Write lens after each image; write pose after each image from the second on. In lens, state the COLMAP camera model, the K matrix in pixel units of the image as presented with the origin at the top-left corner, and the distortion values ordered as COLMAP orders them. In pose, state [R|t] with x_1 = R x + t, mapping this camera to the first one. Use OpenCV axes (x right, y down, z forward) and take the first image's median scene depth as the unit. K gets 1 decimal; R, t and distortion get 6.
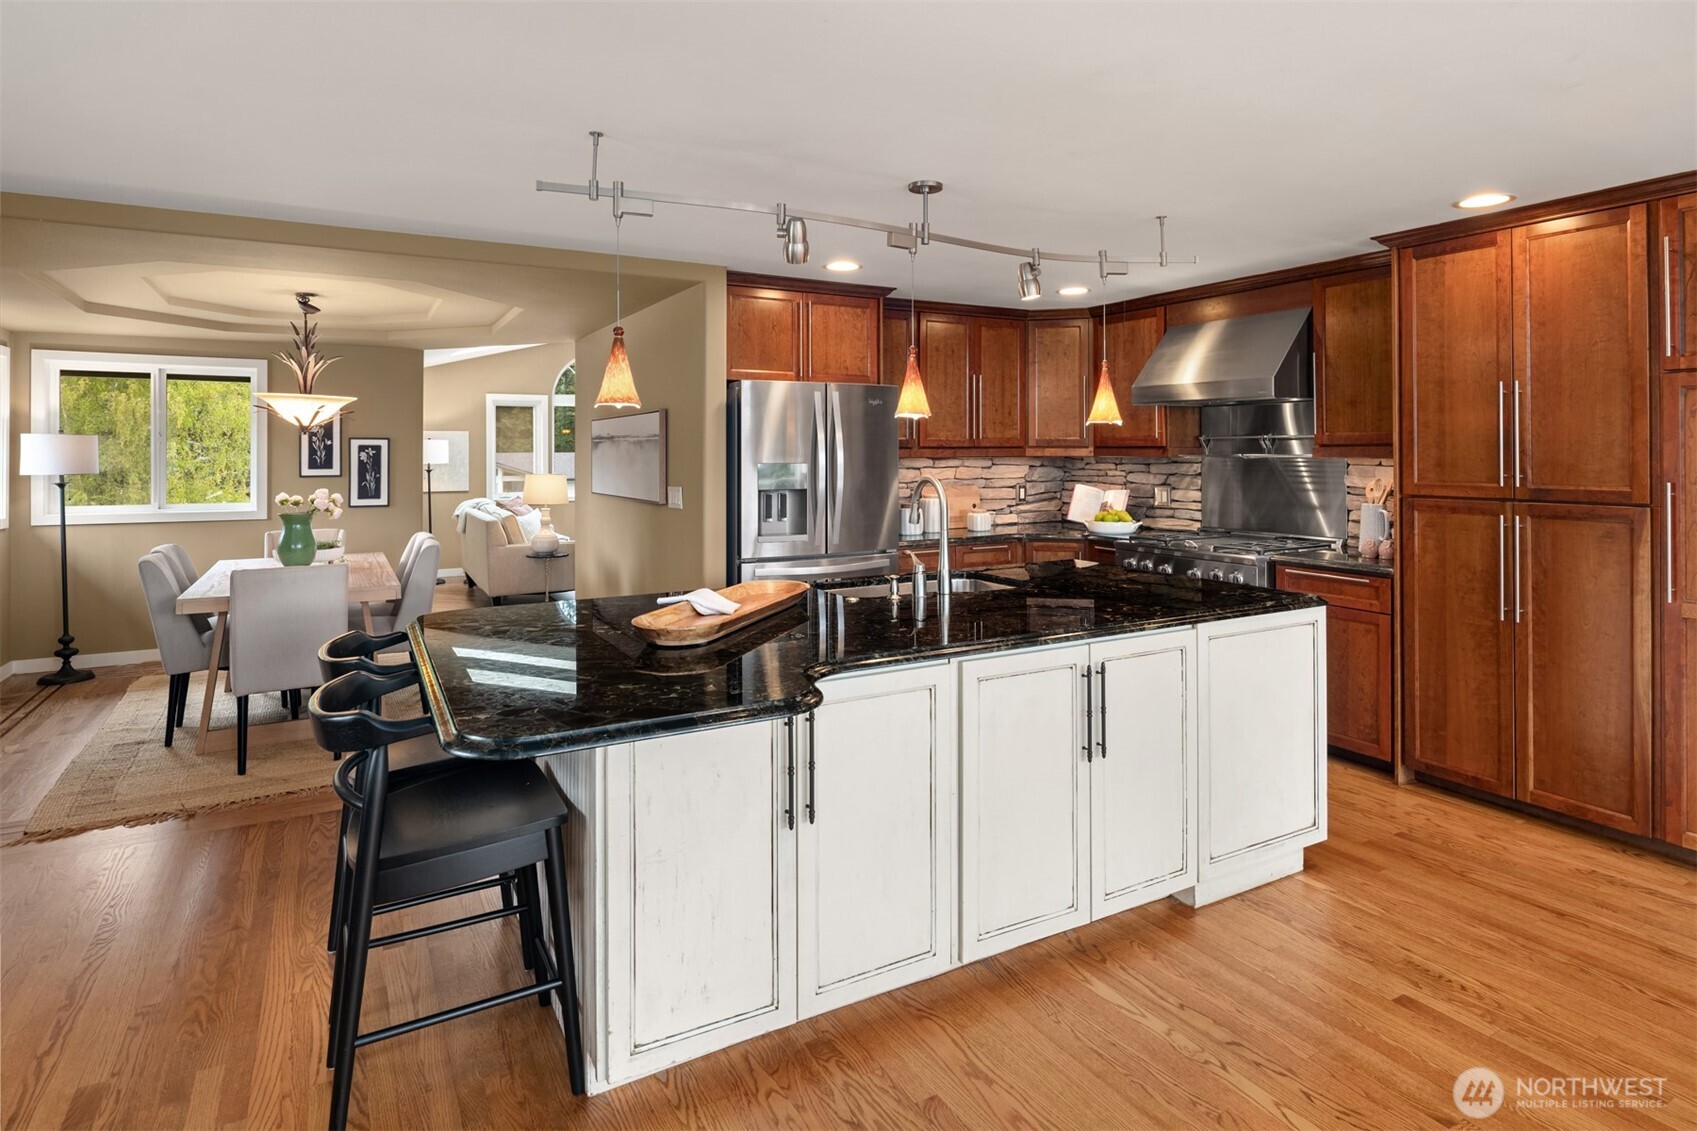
lens RADIAL K [[921.0, 0, 854.7], [0, 921.0, 587.4], [0, 0, 1]] dist [-0.002977, 0.000140]
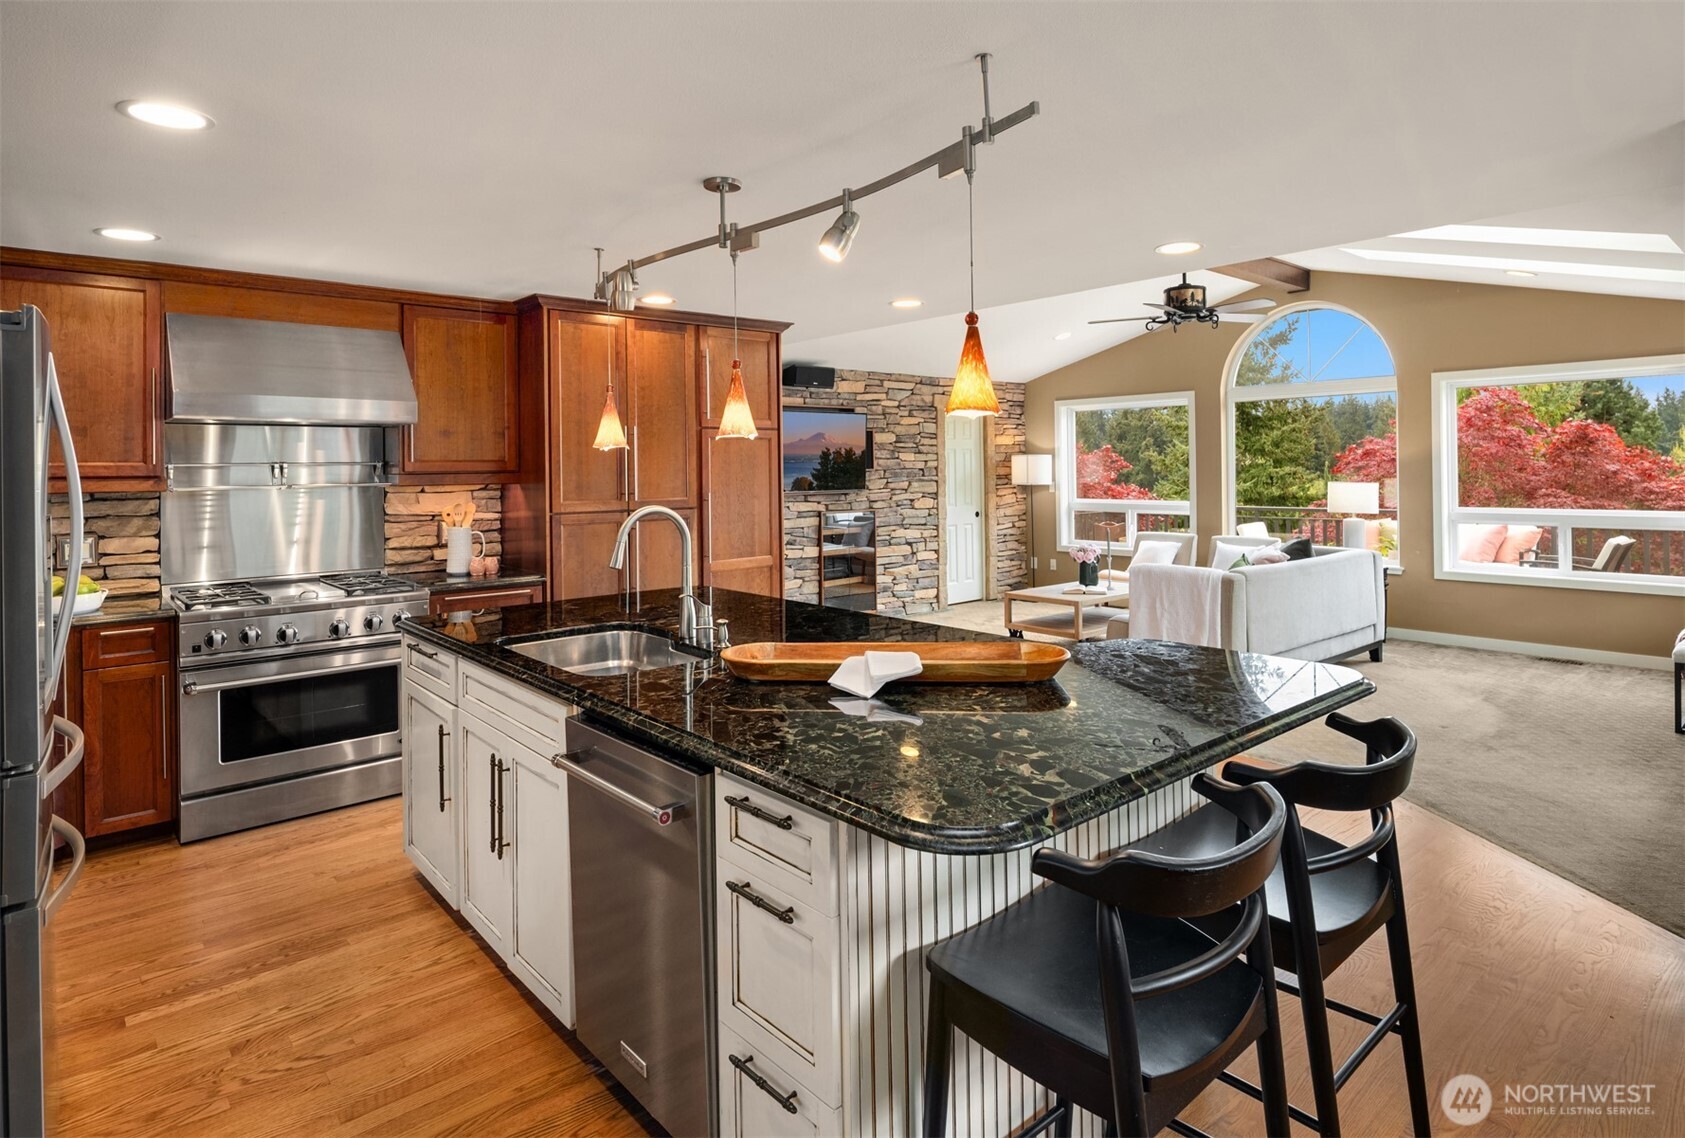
lens RADIAL K [[905.9, 0, 842.5], [0, 905.9, 569.0], [0, 0, 1]] dist [0.001189, 0.000555]
pose [[-0.210774, -0.108117, 0.971538, -0.651283], [0.155421, 0.977516, 0.142501, -0.142172], [-0.965100, 0.181033, -0.189231, 0.890397]]
